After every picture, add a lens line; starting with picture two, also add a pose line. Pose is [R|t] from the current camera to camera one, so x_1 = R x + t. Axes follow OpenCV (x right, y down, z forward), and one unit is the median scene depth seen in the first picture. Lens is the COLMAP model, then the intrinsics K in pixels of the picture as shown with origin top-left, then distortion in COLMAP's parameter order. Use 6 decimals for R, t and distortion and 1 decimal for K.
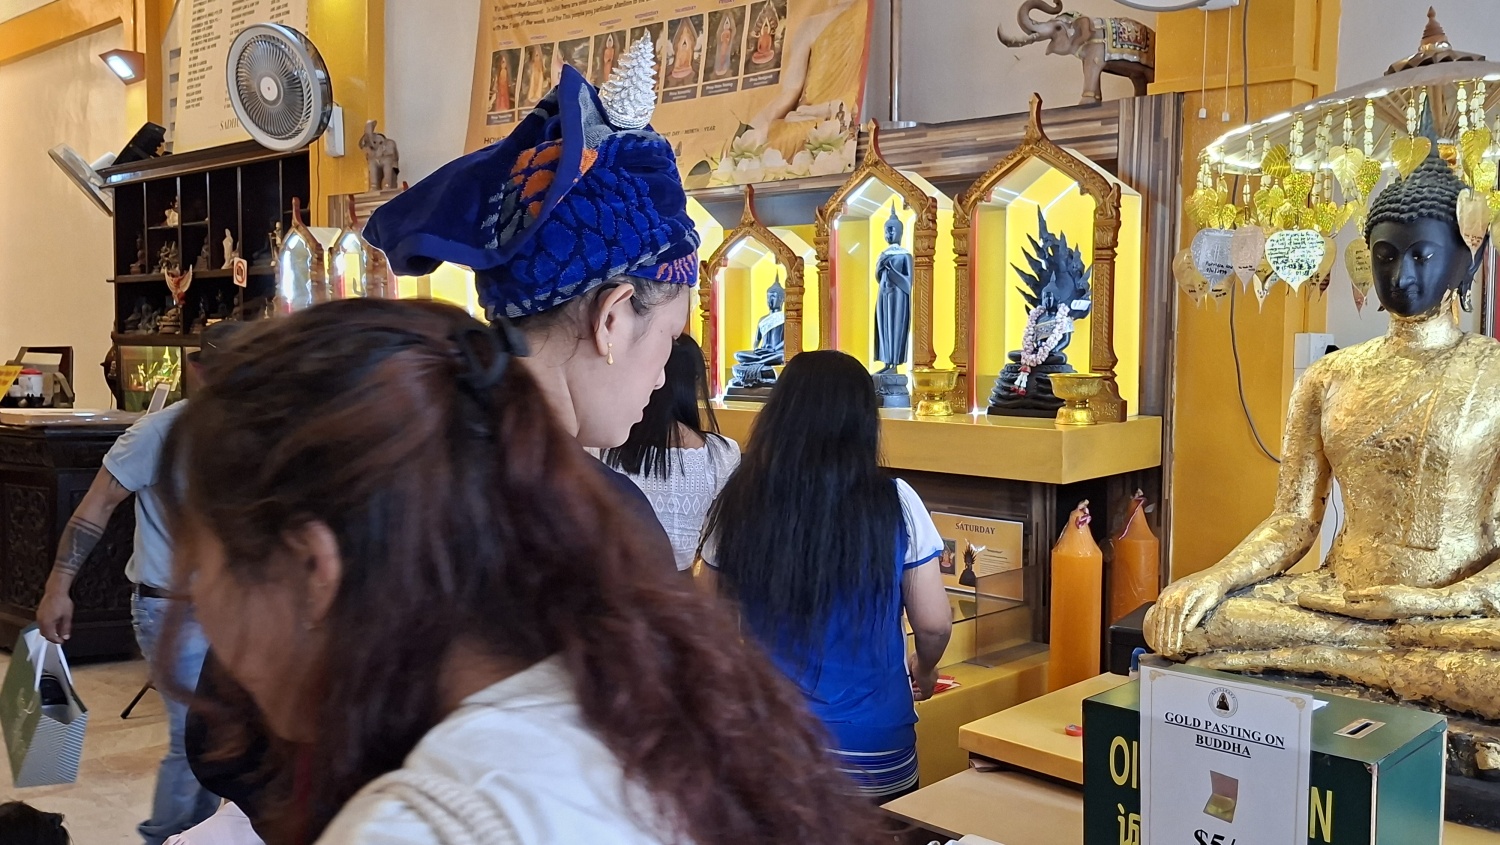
lens RADIAL K [[1289.6, 0, 750.0], [0, 1289.6, 422.5], [0, 0, 1]] dist [0.193996, -0.288458]
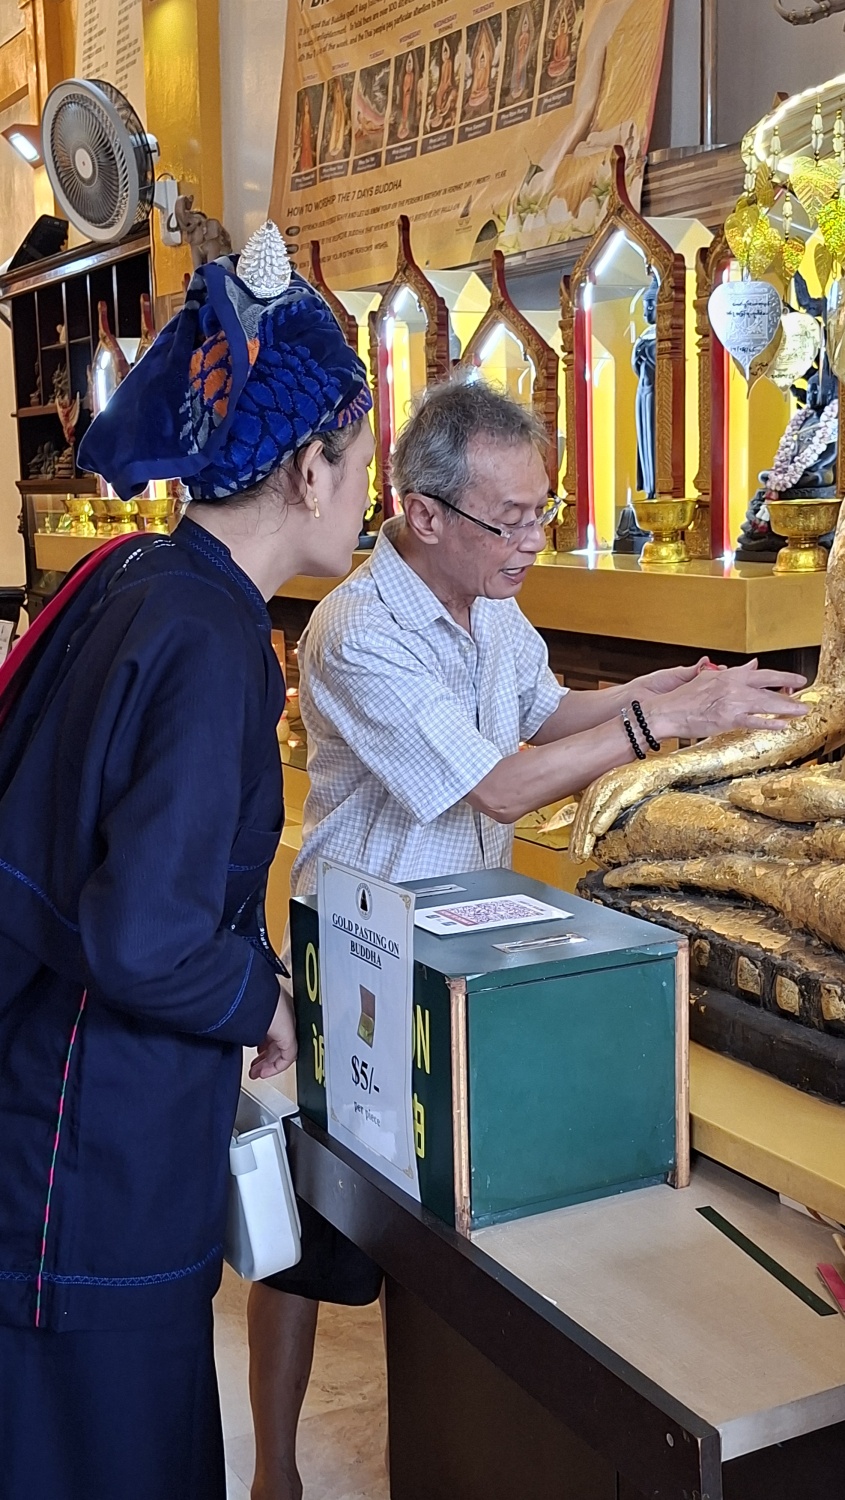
lens RADIAL K [[1759.6, 0, 422.5], [0, 1759.6, 750.0], [0, 0, 1]] dist [0.197160, -0.302631]
pose [[0.949920, 0.027530, -0.311279, 0.261443], [-0.000089, 0.996136, 0.087829, 0.009726], [0.312494, -0.083403, 0.946251, 0.001584]]
